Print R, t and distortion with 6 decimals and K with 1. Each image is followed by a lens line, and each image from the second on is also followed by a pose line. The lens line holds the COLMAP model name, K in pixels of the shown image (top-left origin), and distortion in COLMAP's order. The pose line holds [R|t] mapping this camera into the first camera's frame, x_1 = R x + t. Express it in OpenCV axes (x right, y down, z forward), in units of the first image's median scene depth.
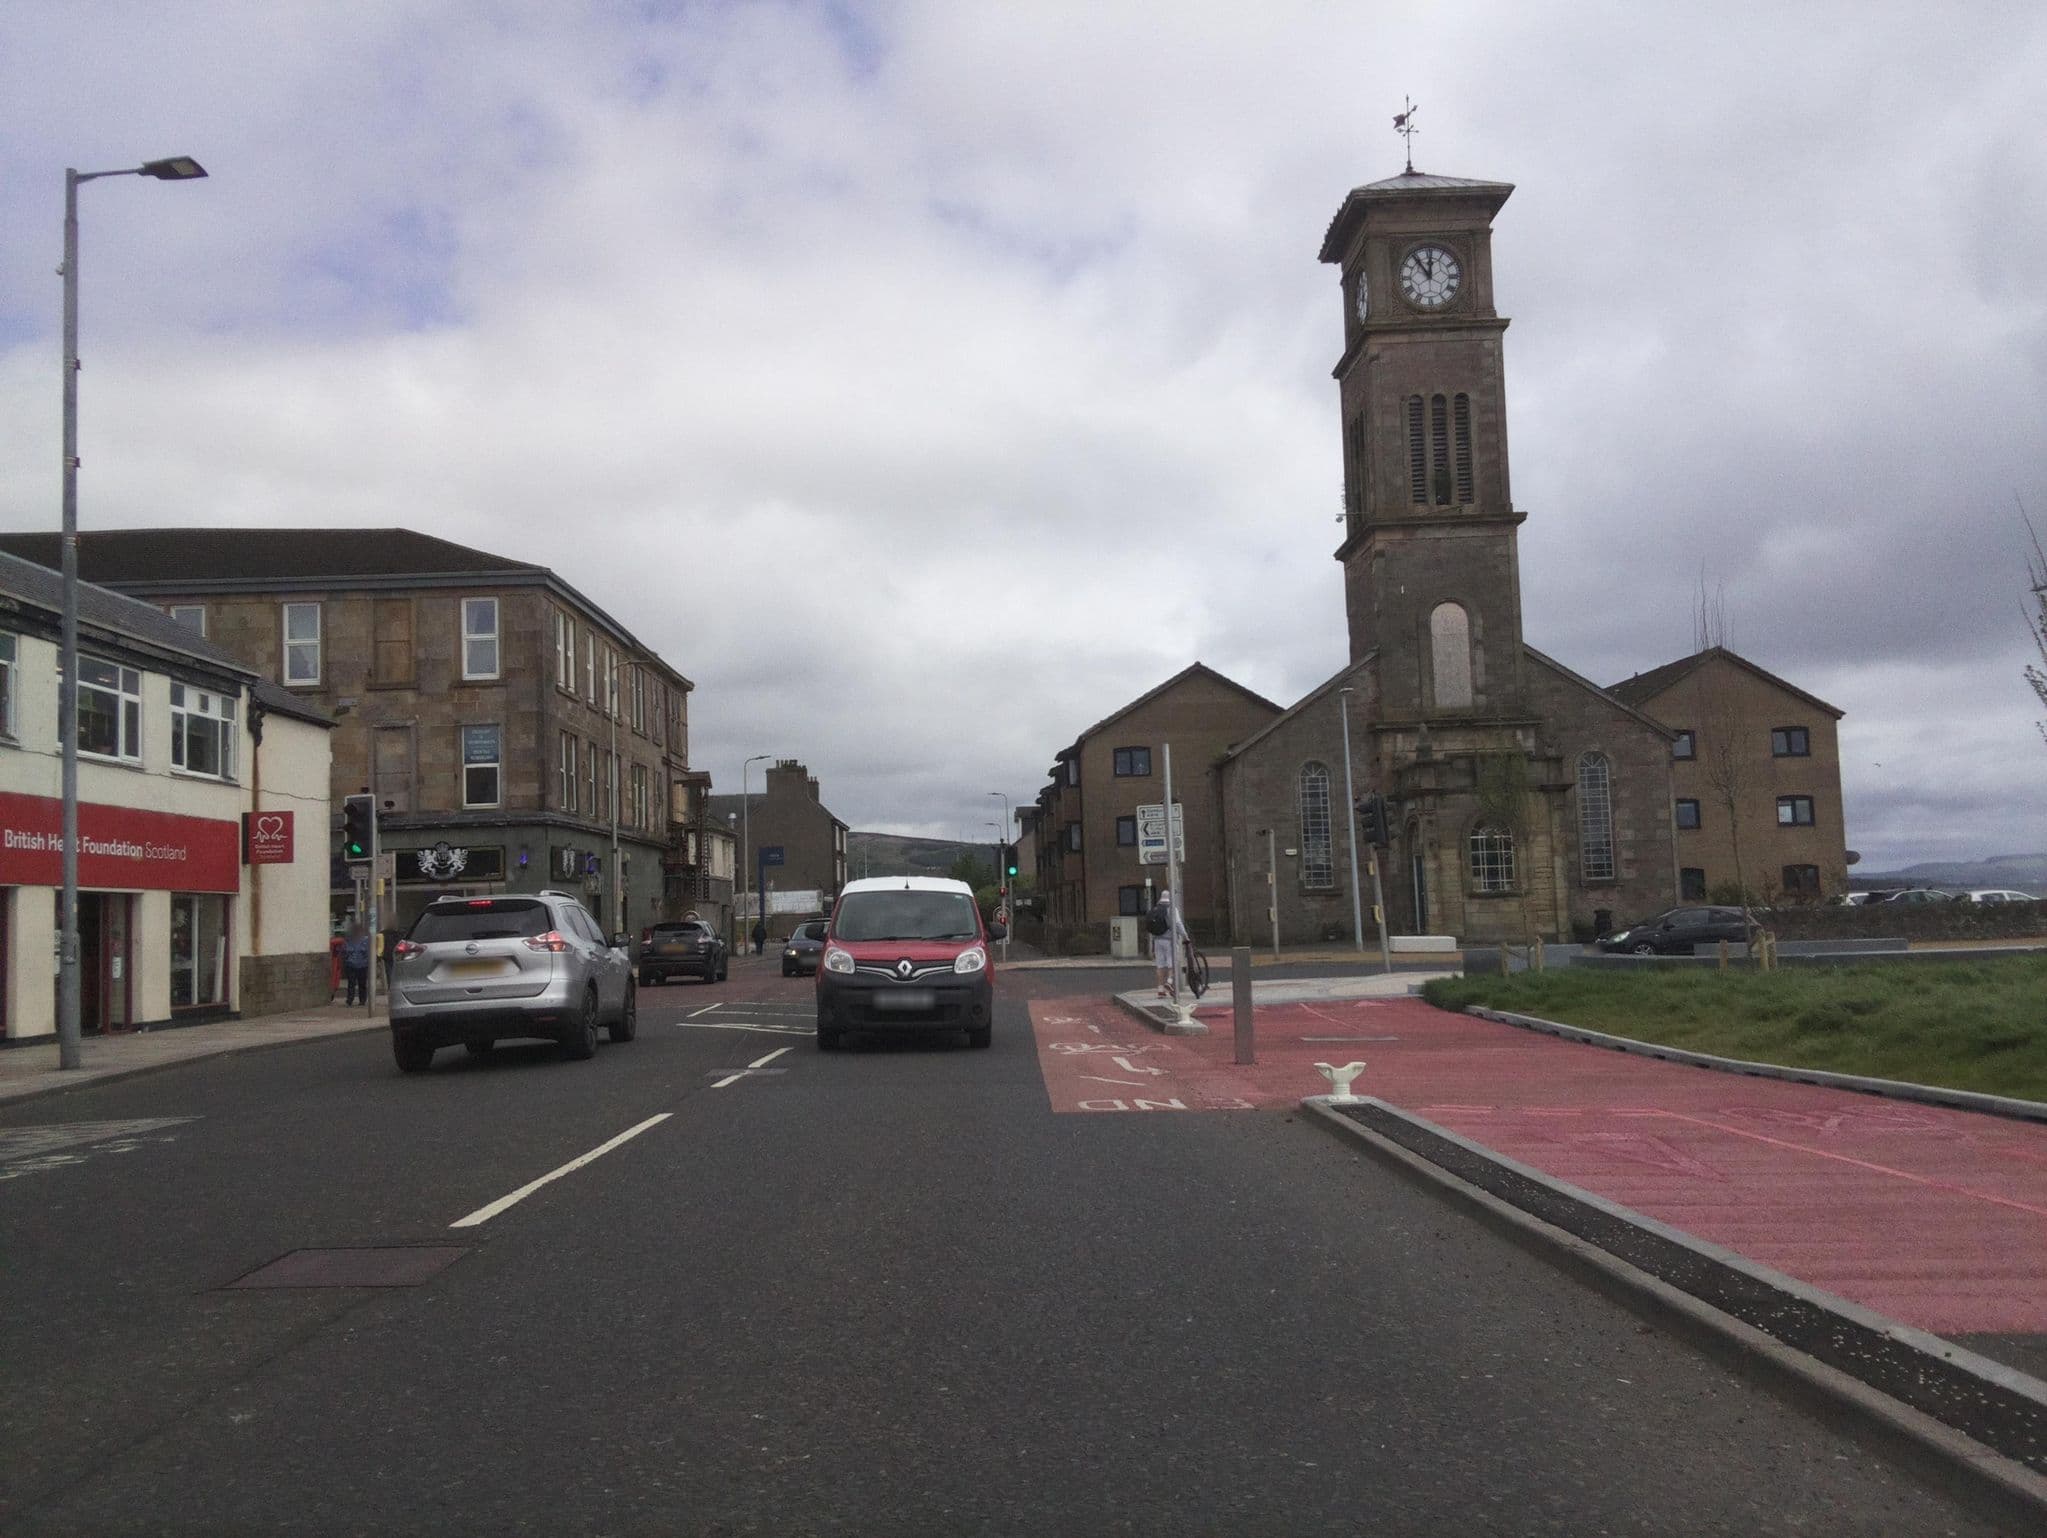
lens RADIAL K [[1719.6, 0, 997.9], [0, 1719.6, 762.2], [0, 0, 1]] dist [0.172961, -0.288684]
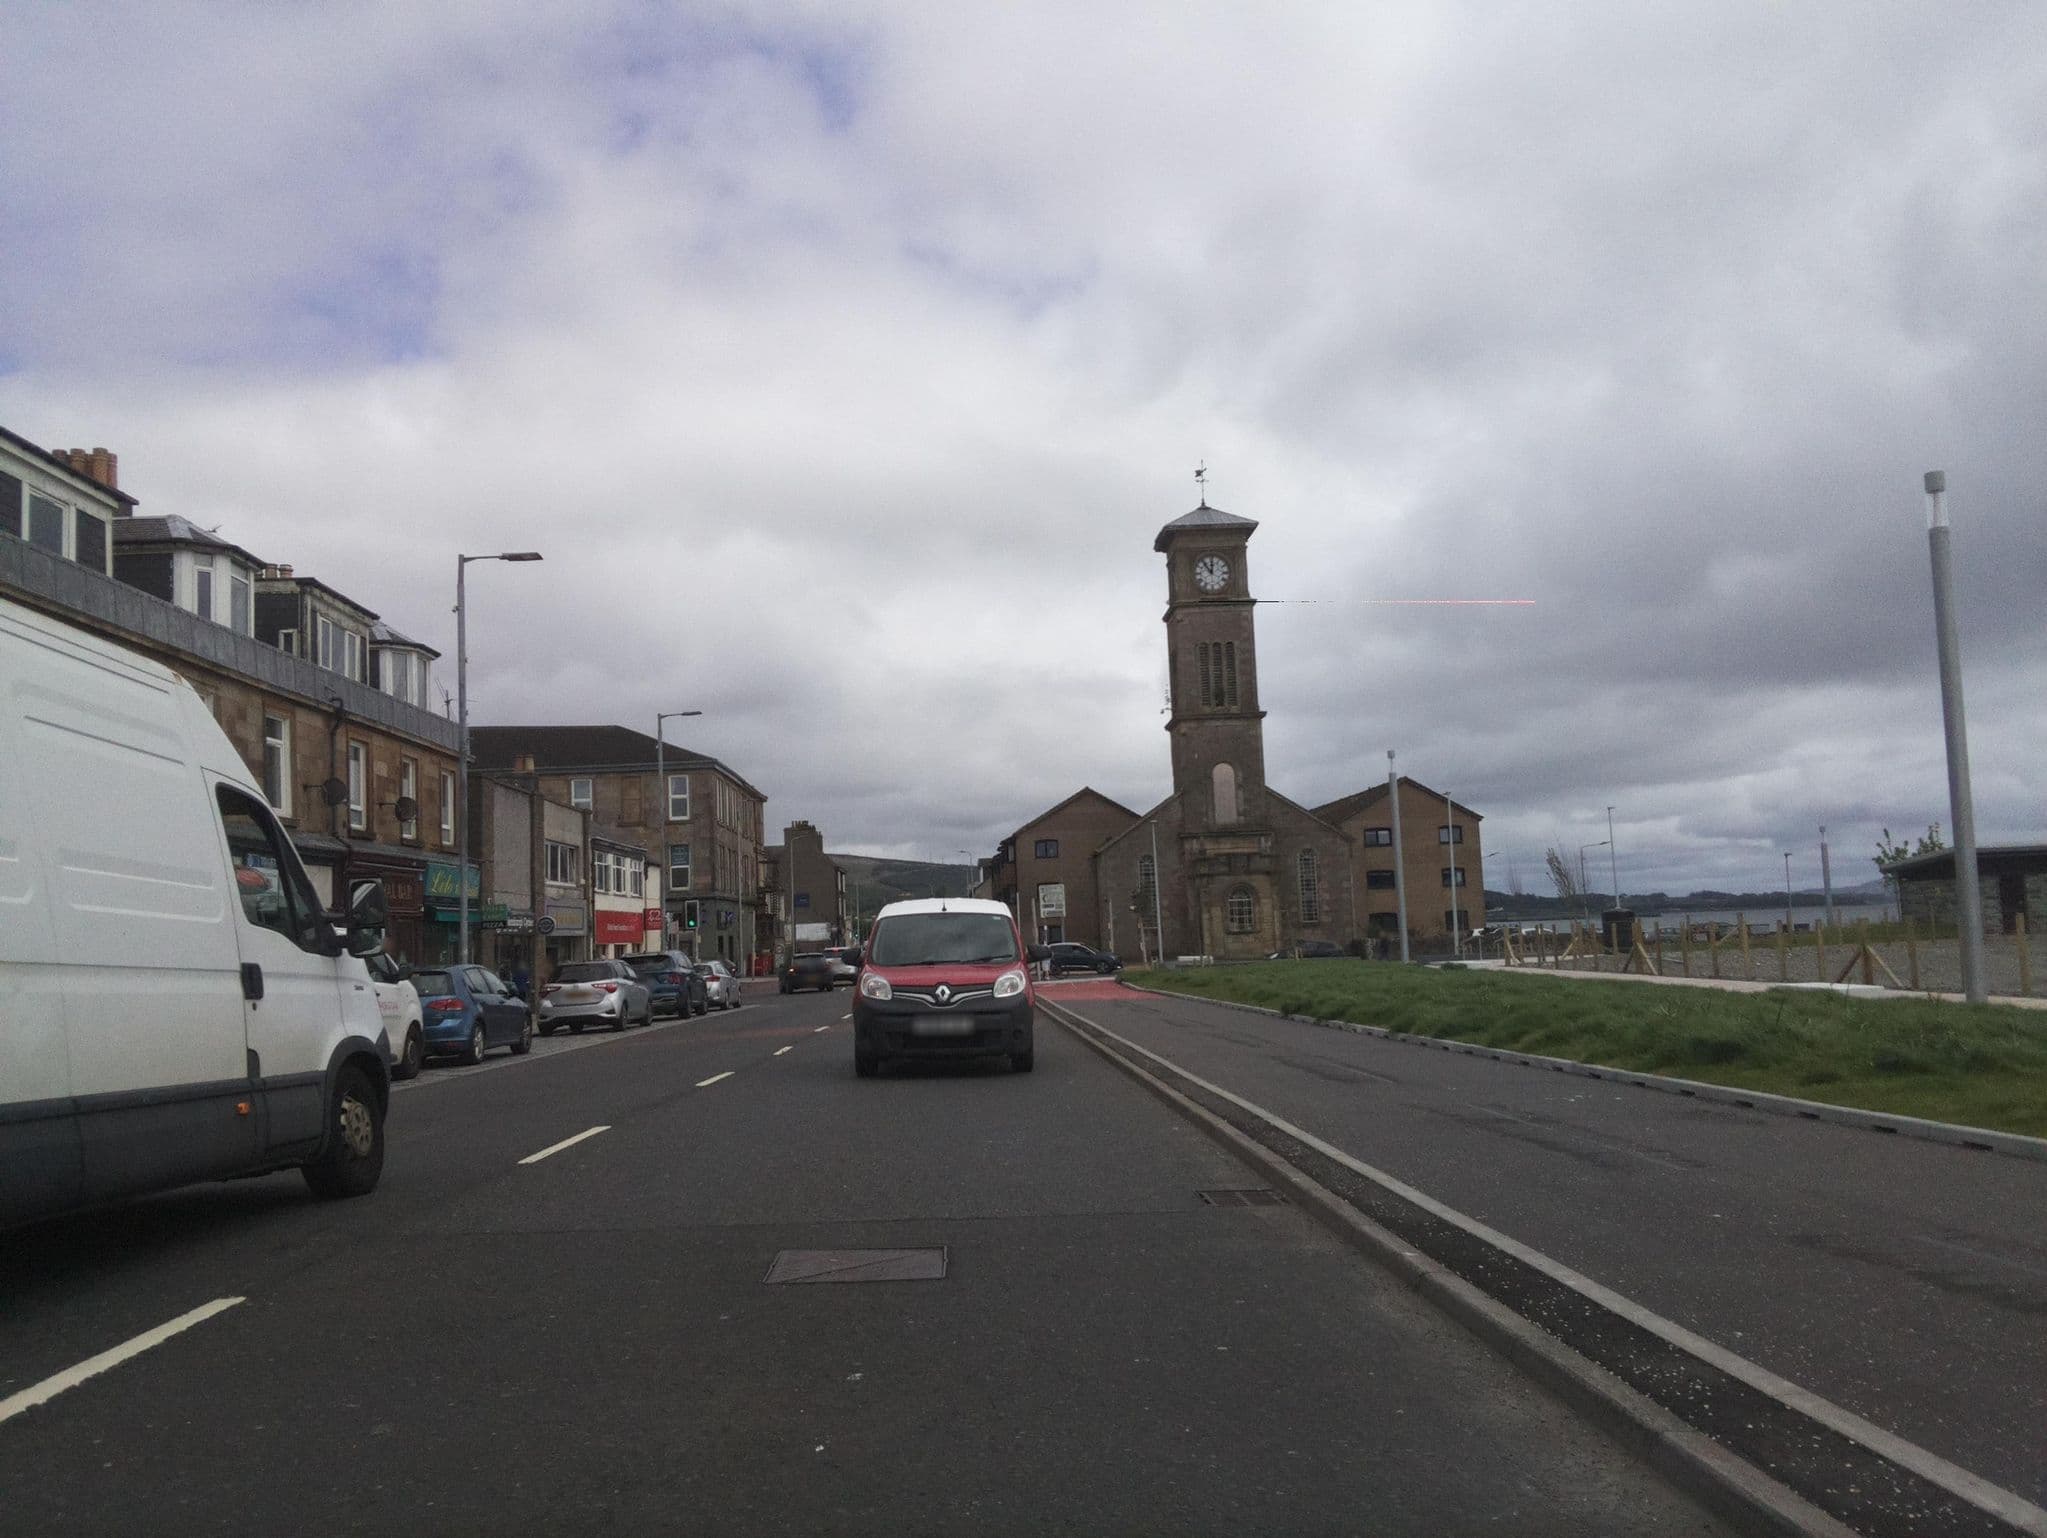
lens RADIAL K [[1736.7, 0, 1023.5], [0, 1736.7, 769.0], [0, 0, 1]] dist [0.050125, -0.001053]
pose [[0.999508, -0.002603, 0.031252, 0.007008], [0.002824, 0.999971, -0.007017, -0.072562], [-0.031232, 0.007102, 0.999487, -0.704499]]
